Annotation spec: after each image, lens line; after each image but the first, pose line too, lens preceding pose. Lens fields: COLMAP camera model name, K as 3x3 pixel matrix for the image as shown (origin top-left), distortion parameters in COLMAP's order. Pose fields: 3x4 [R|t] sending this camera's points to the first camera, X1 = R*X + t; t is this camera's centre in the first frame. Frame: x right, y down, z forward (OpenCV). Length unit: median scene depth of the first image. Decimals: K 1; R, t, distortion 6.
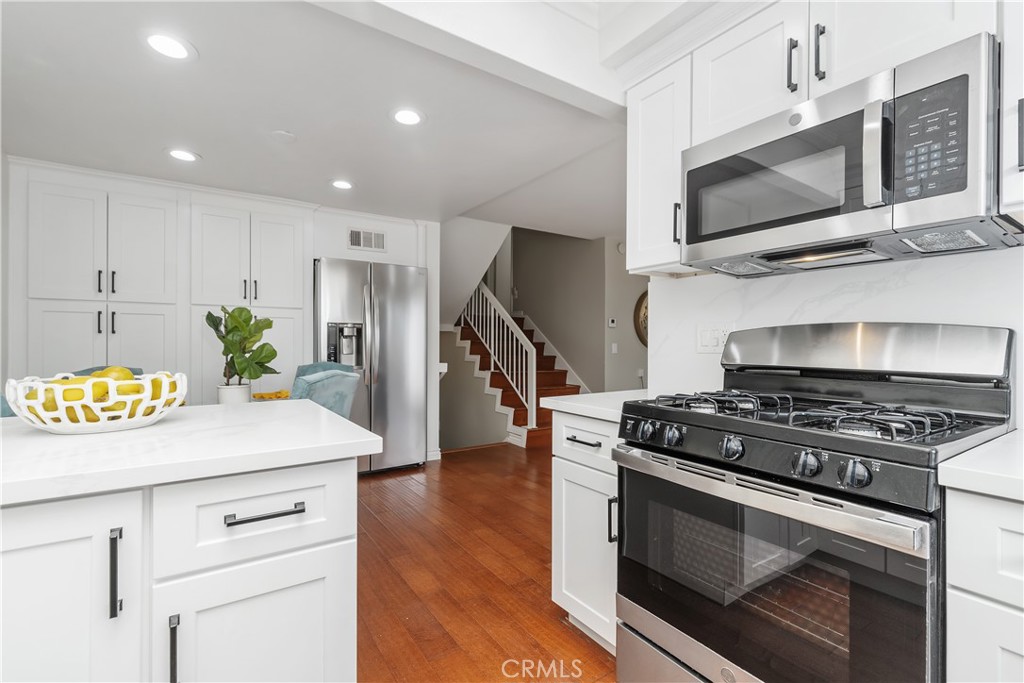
lens RADIAL K [[462.8, 0, 512.0], [0, 462.8, 341.5], [0, 0, 1]] dist [0.001785, 0.000040]
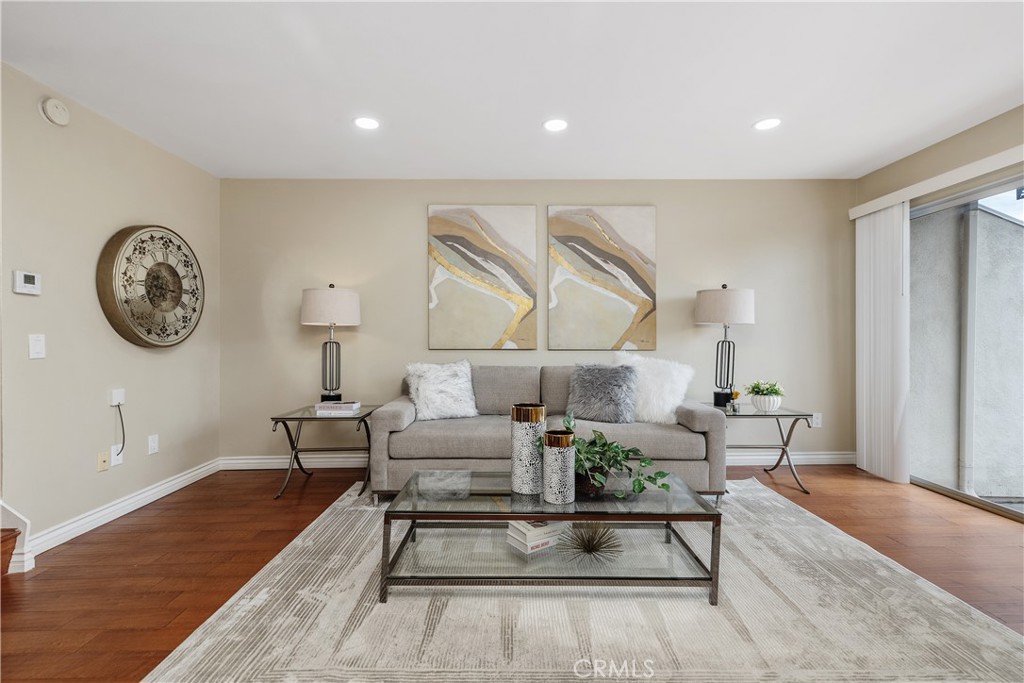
lens RADIAL K [[462.8, 0, 512.0], [0, 462.8, 341.5], [0, 0, 1]] dist [0.001785, 0.000040]
pose [[0.549911, -0.008423, 0.835181, 0.141297], [-0.000120, 0.999948, 0.010165, 0.009577], [-0.835223, -0.005690, 0.549882, 0.537434]]
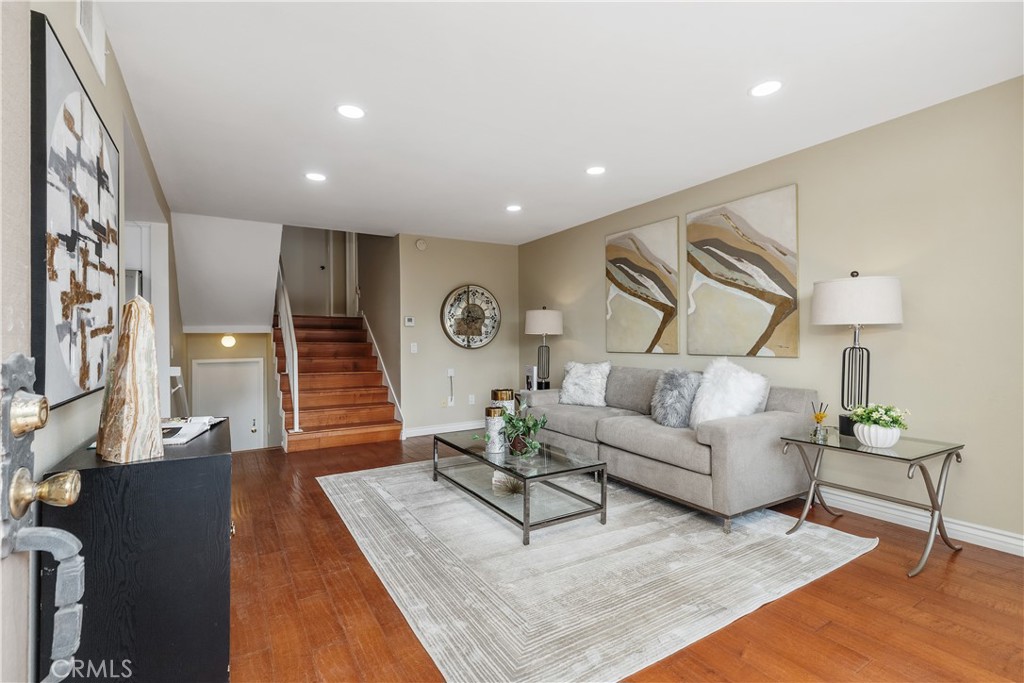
lens RADIAL K [[471.3, 0, 512.0], [0, 471.3, 341.5], [0, 0, 1]] dist [0.000972, -0.000089]
pose [[0.998903, -0.015615, -0.044144, 0.608094], [0.015913, 0.999853, 0.006404, -0.002134], [0.044038, -0.007099, 0.999005, 0.031857]]
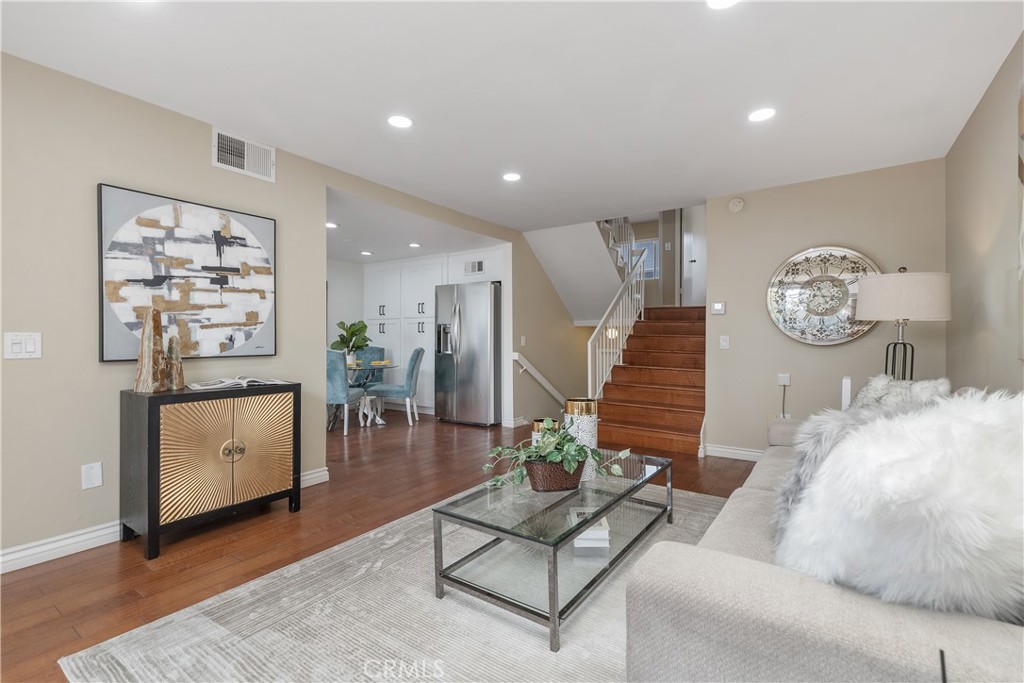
lens RADIAL K [[462.8, 0, 512.0], [0, 462.8, 341.5], [0, 0, 1]] dist [0.001785, 0.000040]
pose [[0.363469, 0.001313, -0.931605, 1.023872], [0.002329, 0.999995, 0.002318, 0.015173], [0.931603, -0.003013, 0.363464, 0.526153]]
